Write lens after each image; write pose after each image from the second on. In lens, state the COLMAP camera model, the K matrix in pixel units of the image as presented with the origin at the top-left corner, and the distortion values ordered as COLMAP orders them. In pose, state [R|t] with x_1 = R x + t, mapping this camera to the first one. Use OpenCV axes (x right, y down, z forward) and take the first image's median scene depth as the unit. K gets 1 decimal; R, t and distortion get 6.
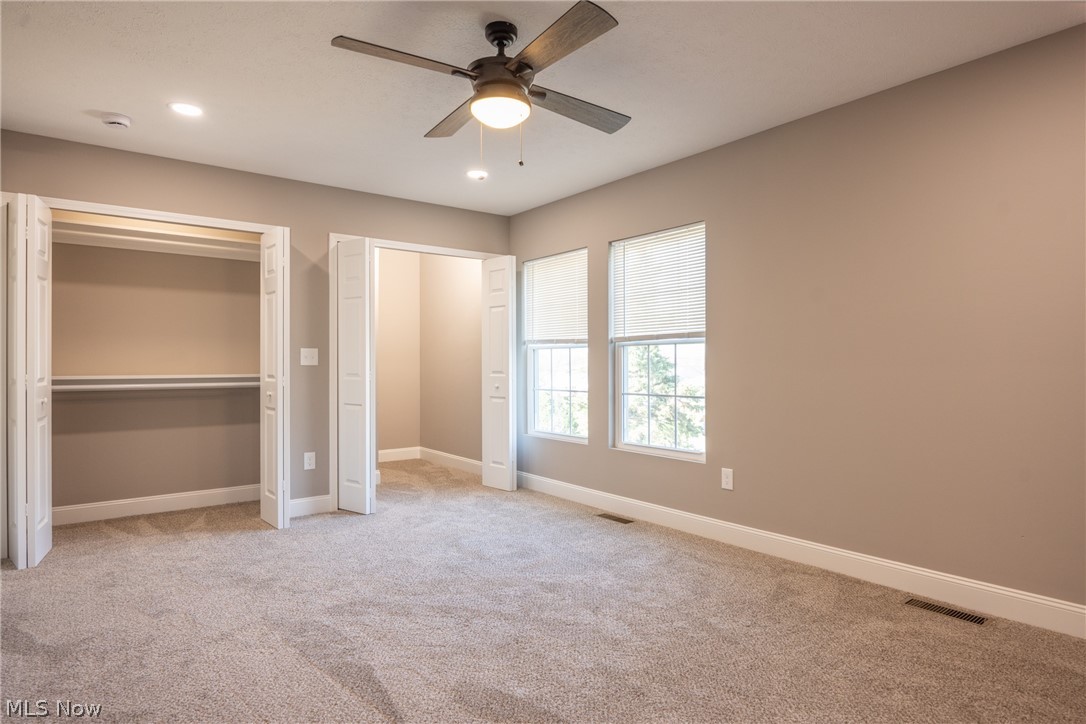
lens RADIAL K [[604.1, 0, 537.9], [0, 604.1, 365.8], [0, 0, 1]] dist [-0.004701, -0.001645]
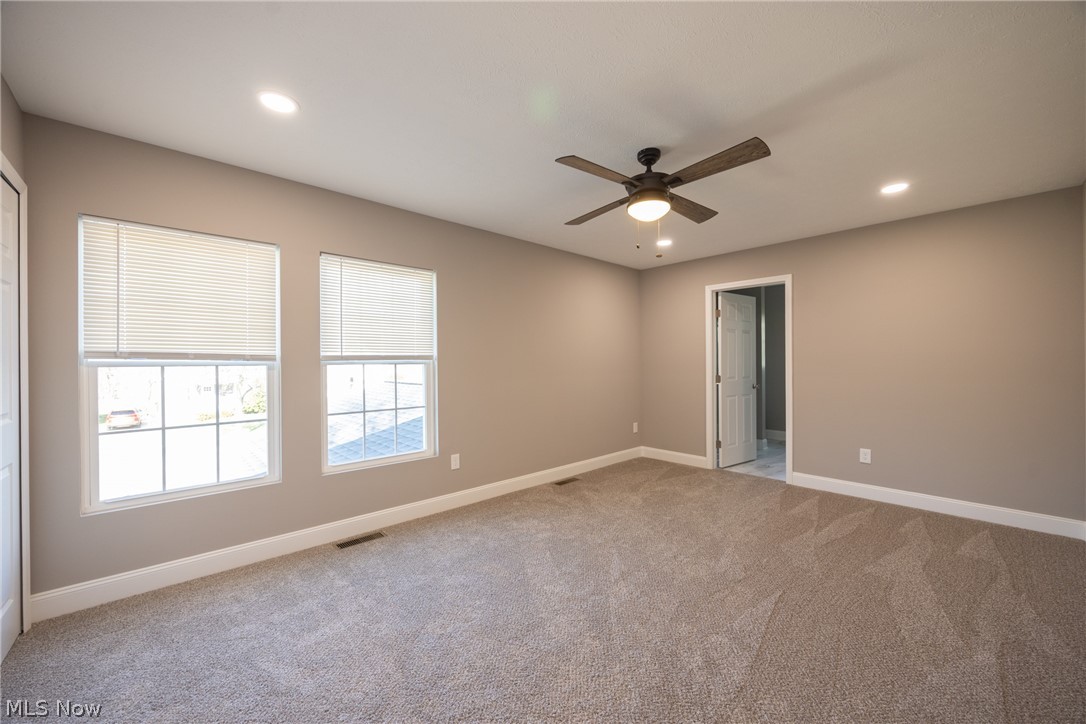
lens RADIAL K [[413.7, 0, 535.3], [0, 413.7, 367.8], [0, 0, 1]] dist [-0.003657, 0.000069]
pose [[-0.079209, 0.007072, 0.996833, -0.752762], [0.022793, 0.999726, -0.005281, -0.023766], [-0.996597, 0.022303, -0.079349, 1.018012]]
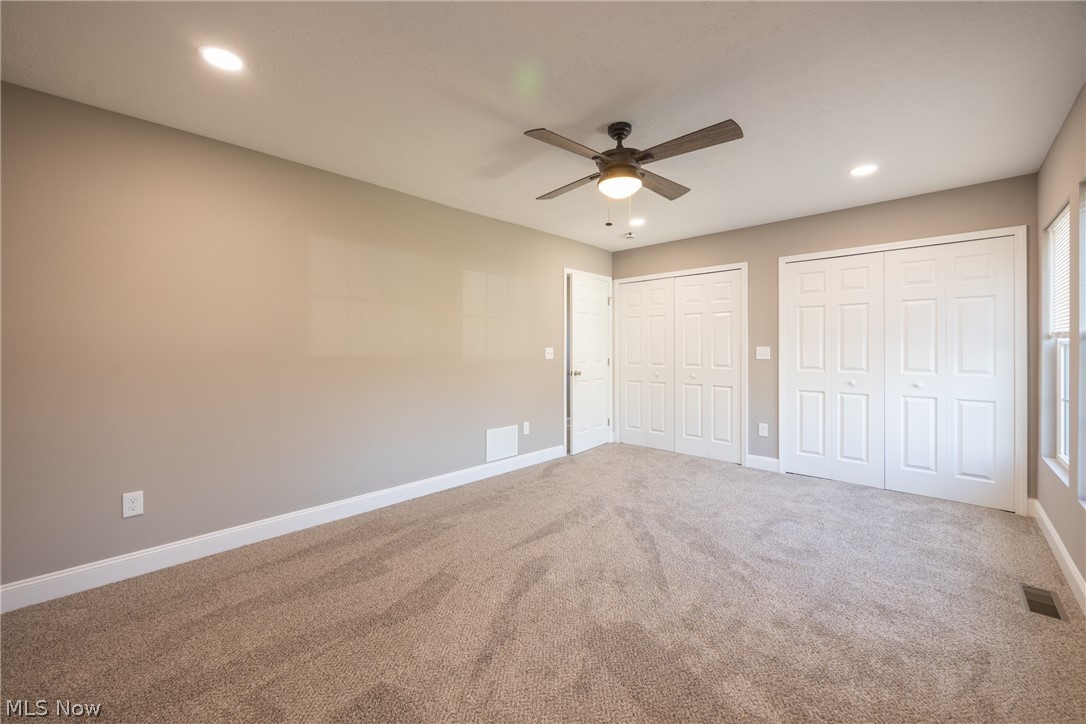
lens RADIAL K [[424.2, 0, 545.6], [0, 424.2, 346.8], [0, 0, 1]] dist [-0.003080, -0.000751]
pose [[0.167654, 0.001604, -0.985845, 0.659923], [-0.005216, 0.999986, 0.000740, -0.037110], [0.985832, 0.005018, 0.167660, 0.499581]]
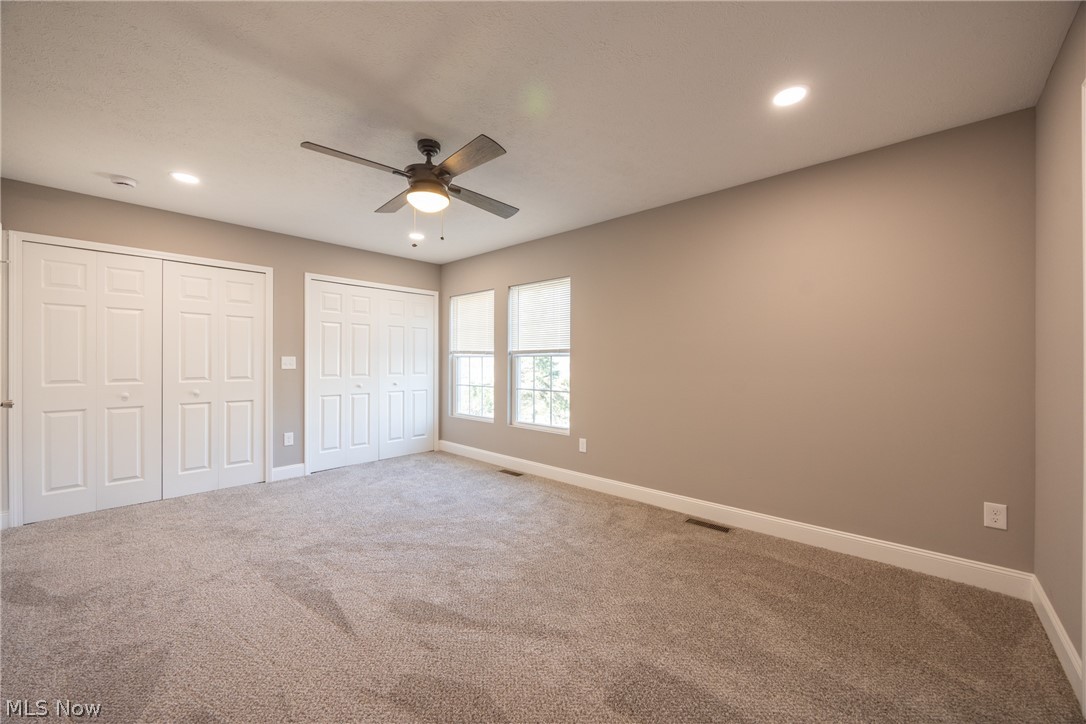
lens RADIAL K [[413.7, 0, 537.8], [0, 413.7, 364.4], [0, 0, 1]] dist [-0.003657, 0.000069]
pose [[0.985289, 0.005610, 0.170805, 0.022605], [-0.006380, 0.999972, 0.003960, -0.025508], [-0.170778, -0.004991, 0.985297, -0.020184]]
